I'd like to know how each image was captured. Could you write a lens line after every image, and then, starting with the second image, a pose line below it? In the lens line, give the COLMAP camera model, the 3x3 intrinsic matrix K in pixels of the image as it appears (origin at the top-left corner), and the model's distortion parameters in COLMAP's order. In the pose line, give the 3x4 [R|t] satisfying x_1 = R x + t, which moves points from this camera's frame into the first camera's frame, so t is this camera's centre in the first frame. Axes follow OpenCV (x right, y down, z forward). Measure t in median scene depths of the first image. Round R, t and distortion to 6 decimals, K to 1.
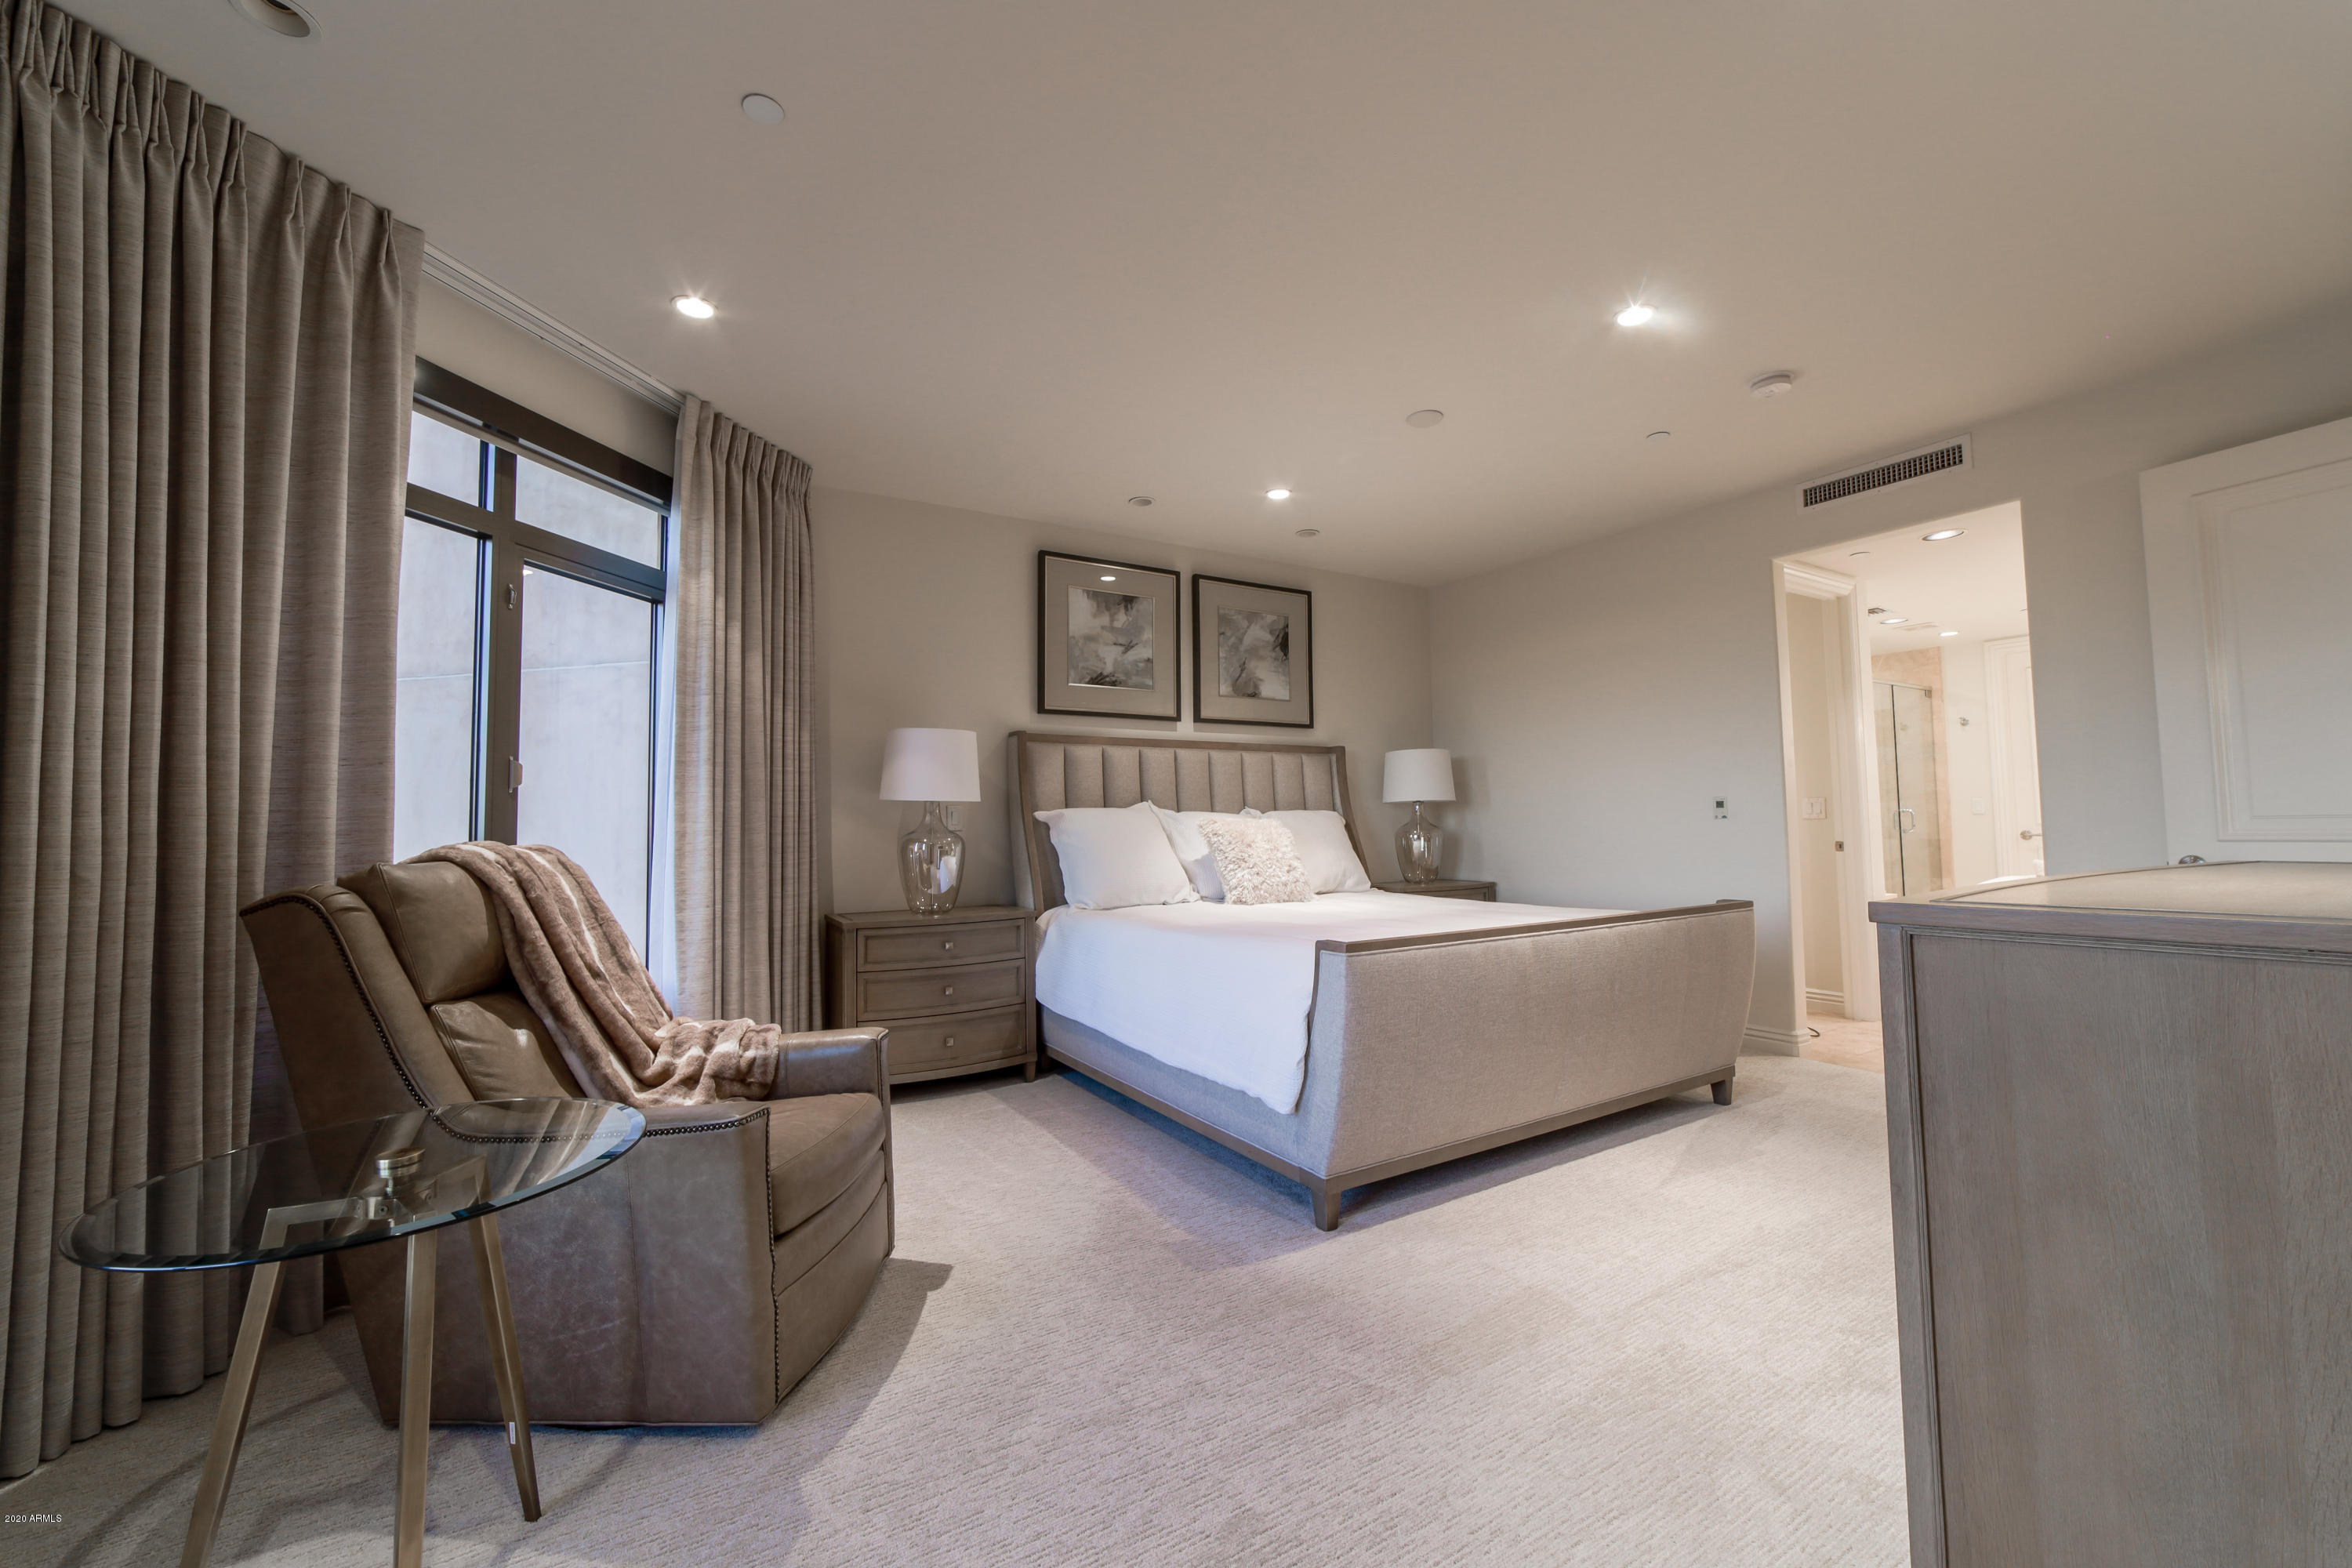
lens RADIAL K [[925.9, 0, 1199.6], [0, 925.9, 780.3], [0, 0, 1]] dist [-0.002022, -0.000074]
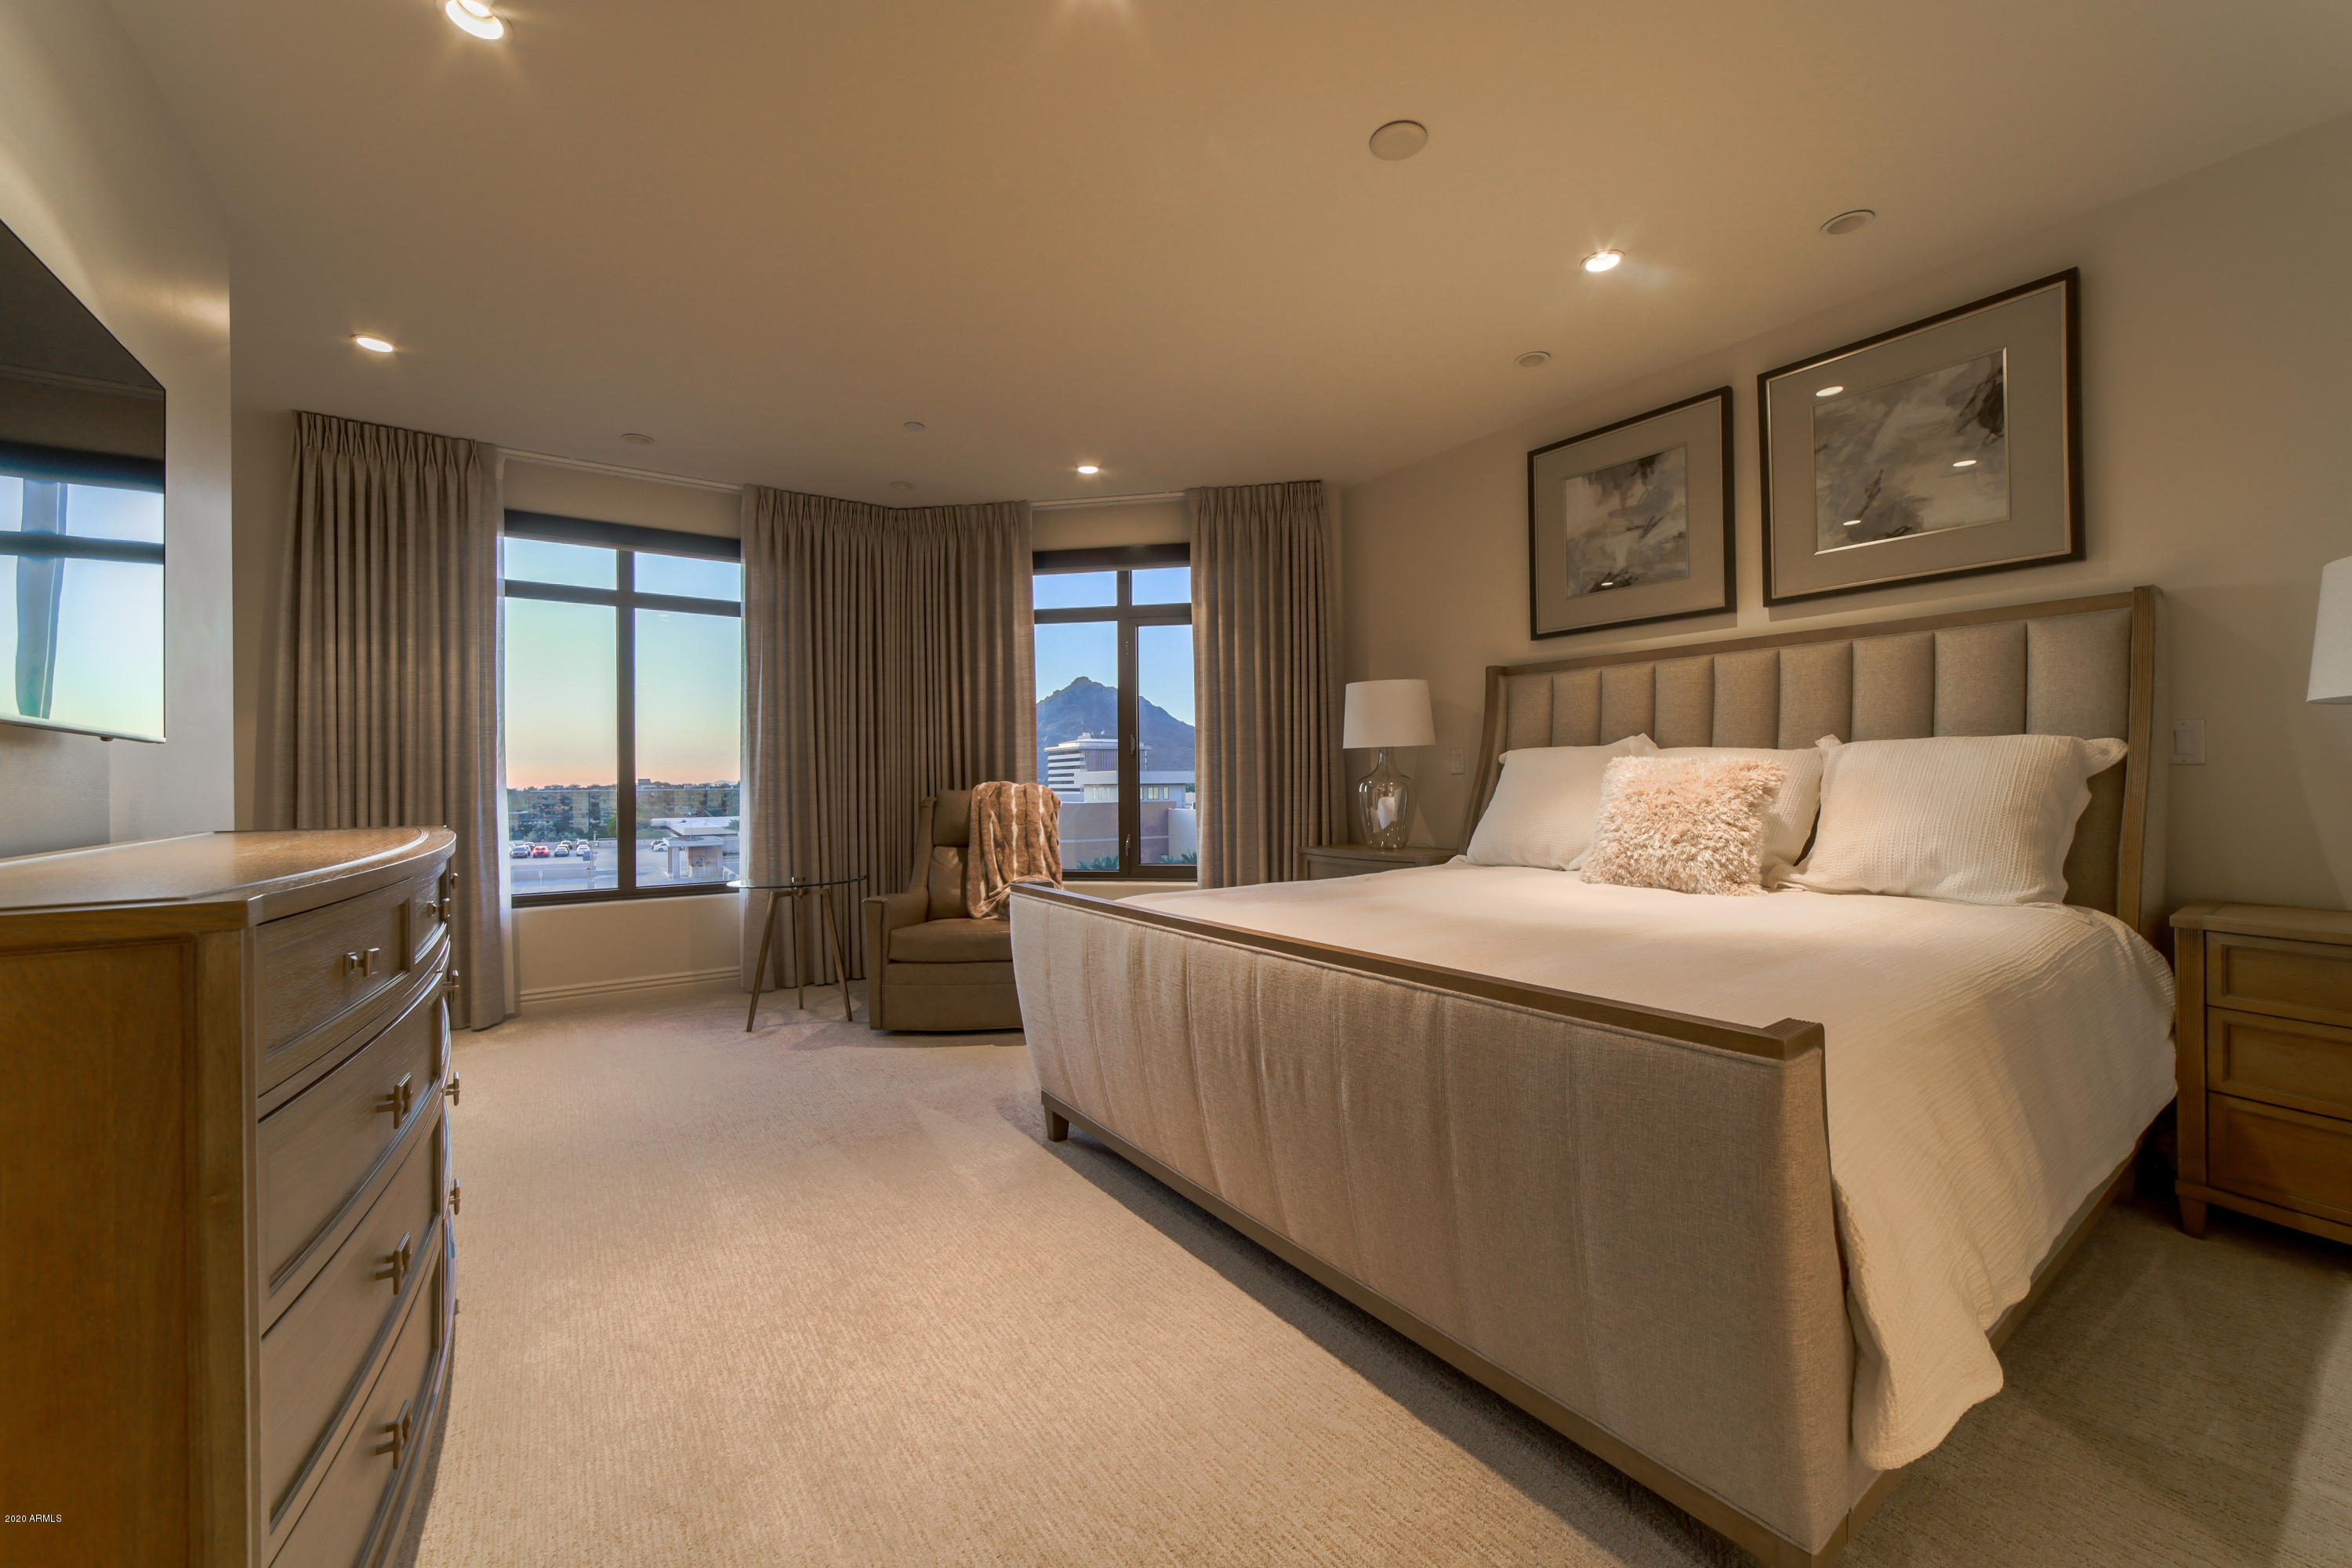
lens RADIAL K [[913.4, 0, 1176.0], [0, 913.4, 784.0], [0, 0, 1]] dist [-0.014253, 0.007511]
pose [[0.059149, 0.019158, -0.998065, 0.634169], [0.063985, 0.997687, 0.022943, 0.020642], [0.996196, -0.065219, 0.057787, 0.568439]]
